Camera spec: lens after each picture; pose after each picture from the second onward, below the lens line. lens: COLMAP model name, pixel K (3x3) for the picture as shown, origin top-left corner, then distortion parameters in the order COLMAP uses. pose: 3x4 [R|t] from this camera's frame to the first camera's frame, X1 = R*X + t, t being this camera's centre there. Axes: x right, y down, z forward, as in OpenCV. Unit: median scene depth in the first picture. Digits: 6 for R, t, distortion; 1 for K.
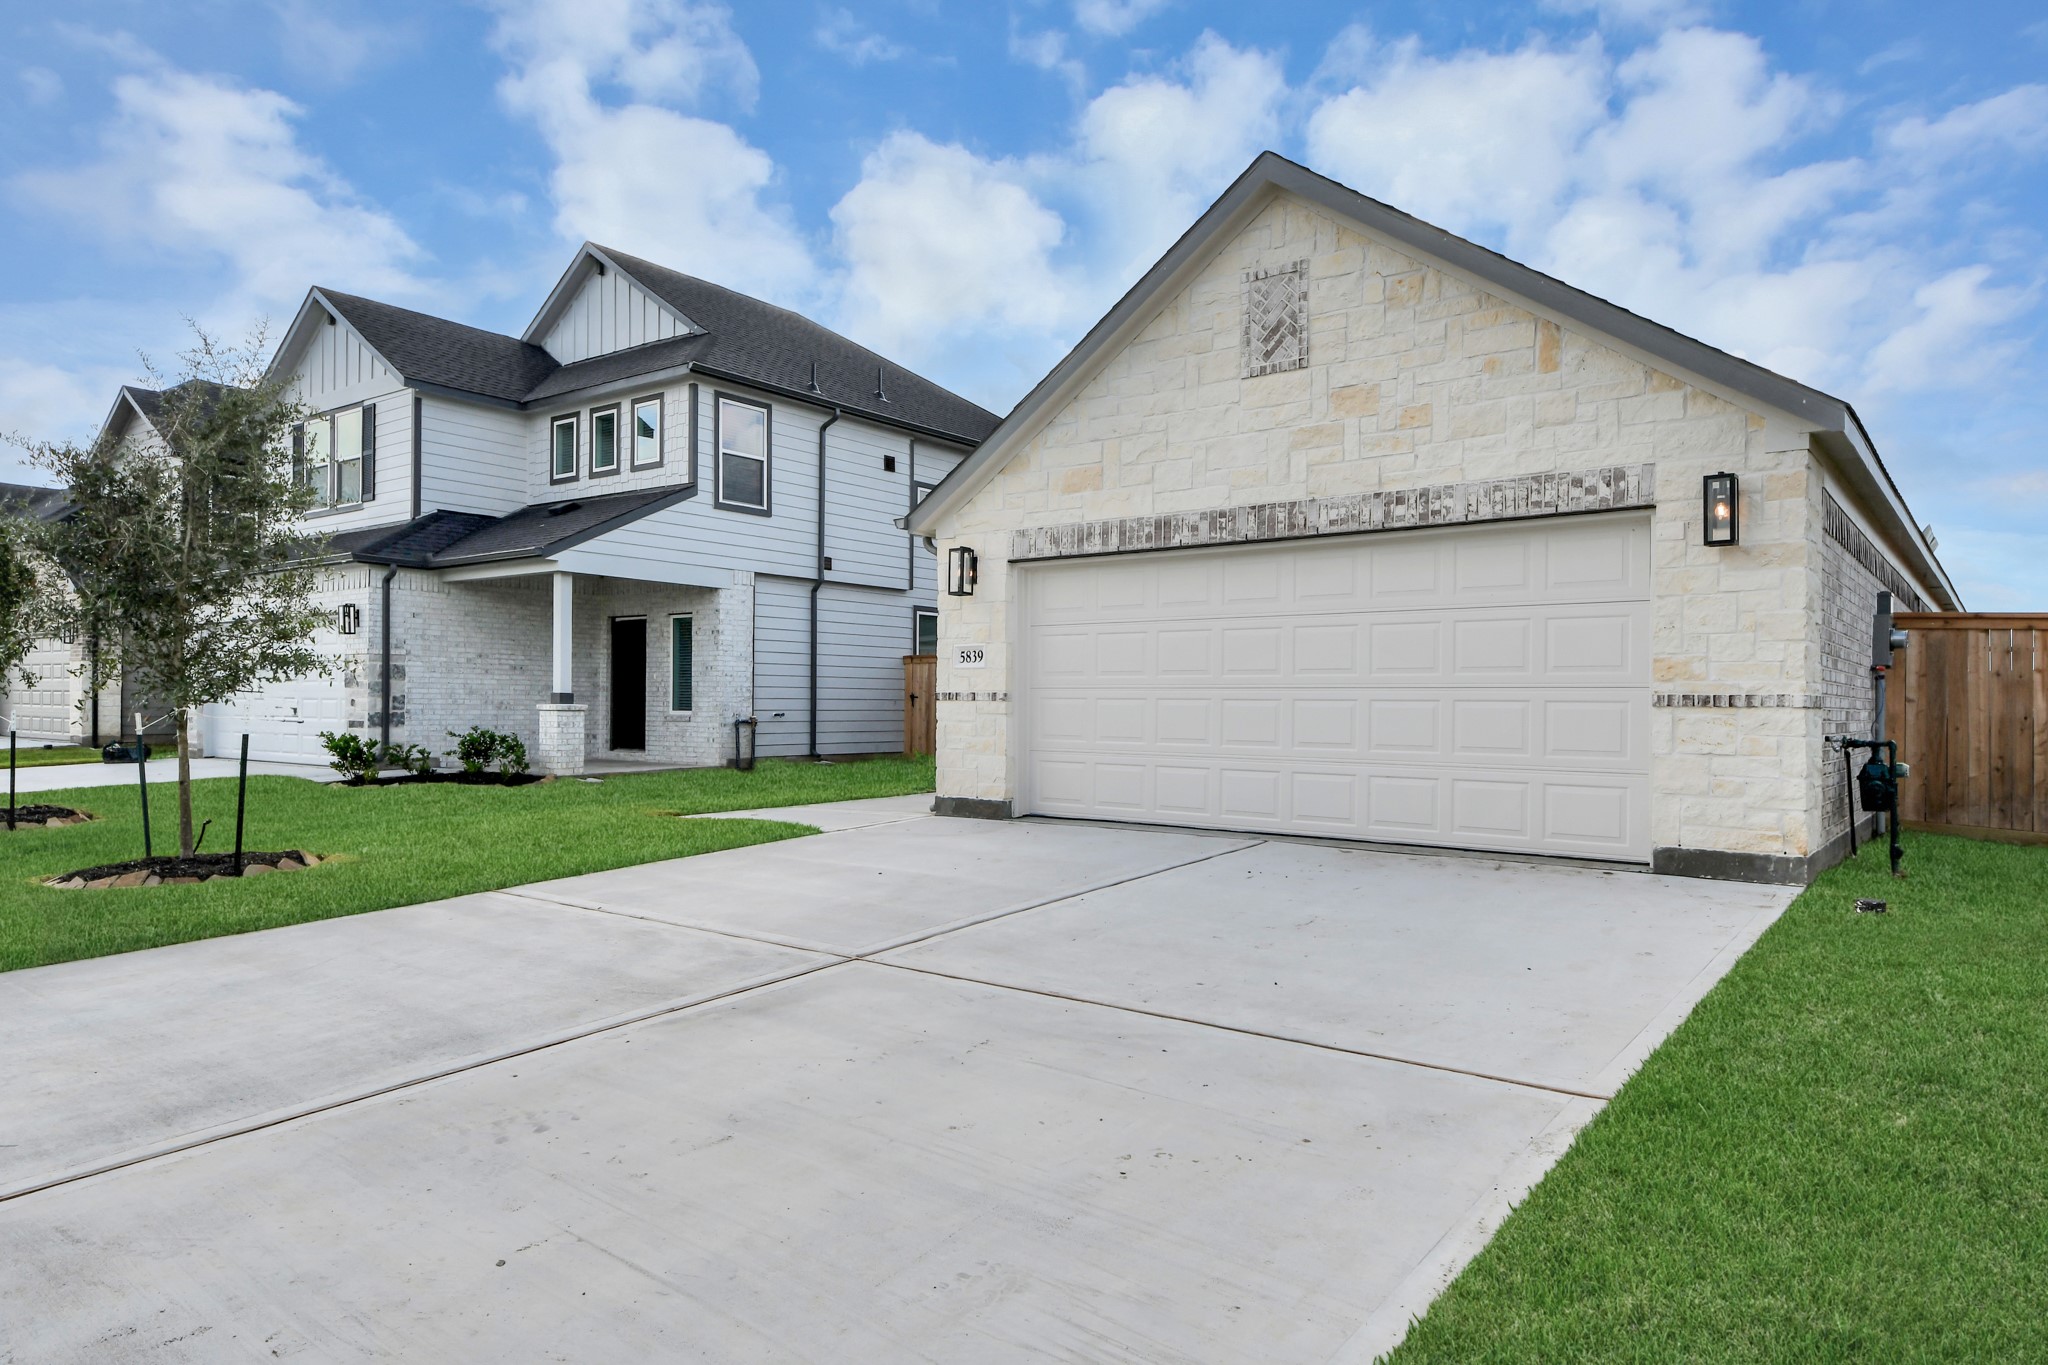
lens RADIAL K [[1235.5, 0, 1025.0], [0, 1235.5, 688.0], [0, 0, 1]] dist [0.003157, -0.000717]
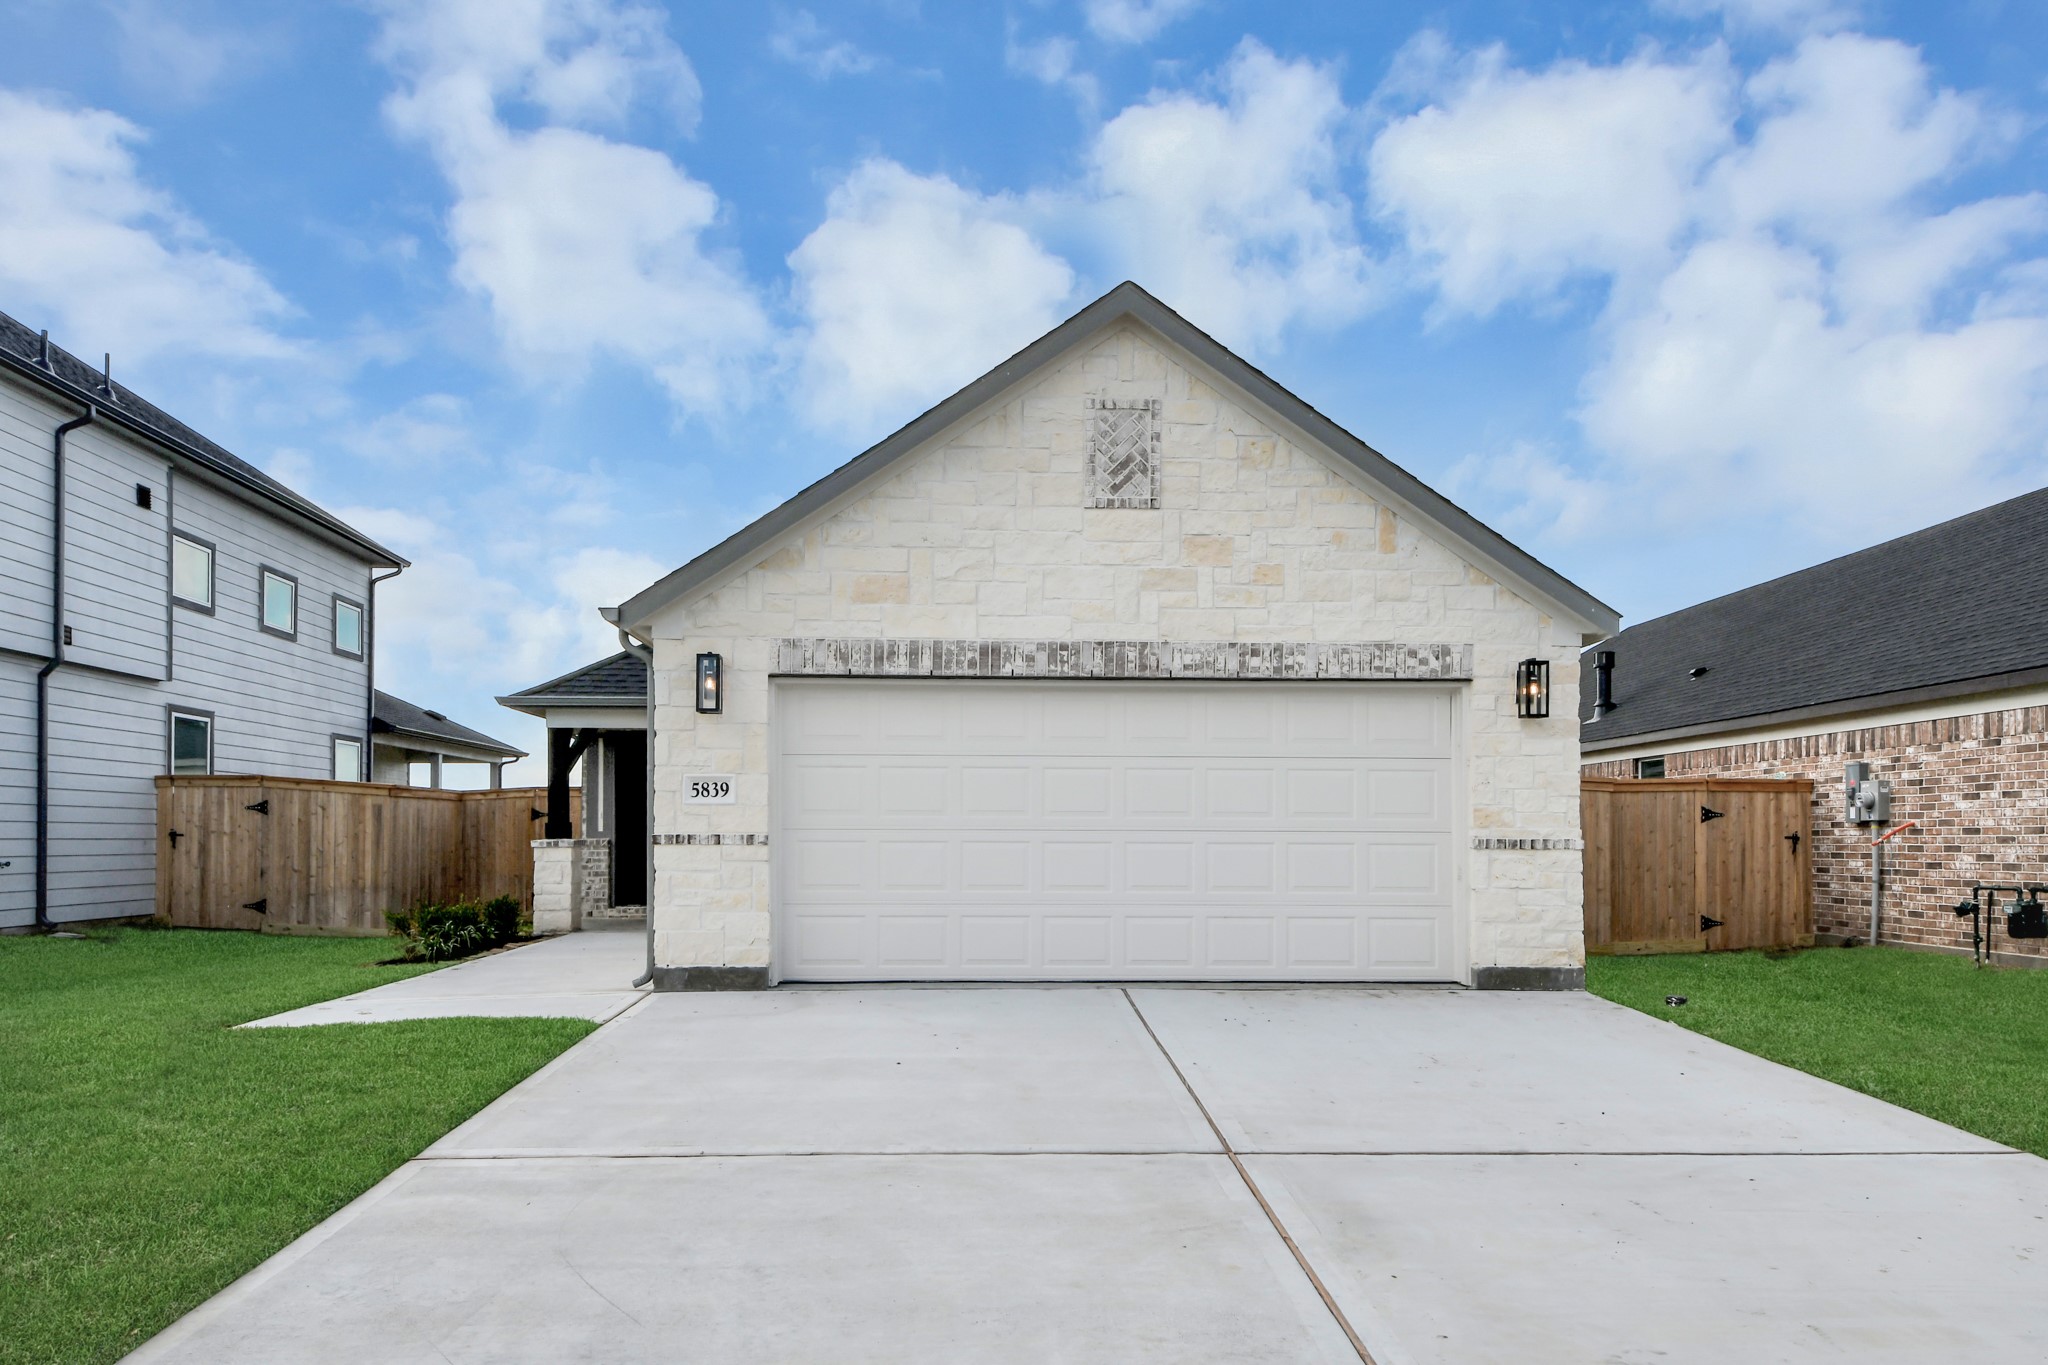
lens RADIAL K [[1397.7, 0, 999.1], [0, 1397.7, 801.5], [0, 0, 1]] dist [0.005842, -0.000513]
pose [[0.761948, 0.014380, 0.647479, -0.584870], [-0.006079, 0.999868, -0.015053, -0.006337], [-0.647610, 0.007533, 0.761935, 0.225147]]
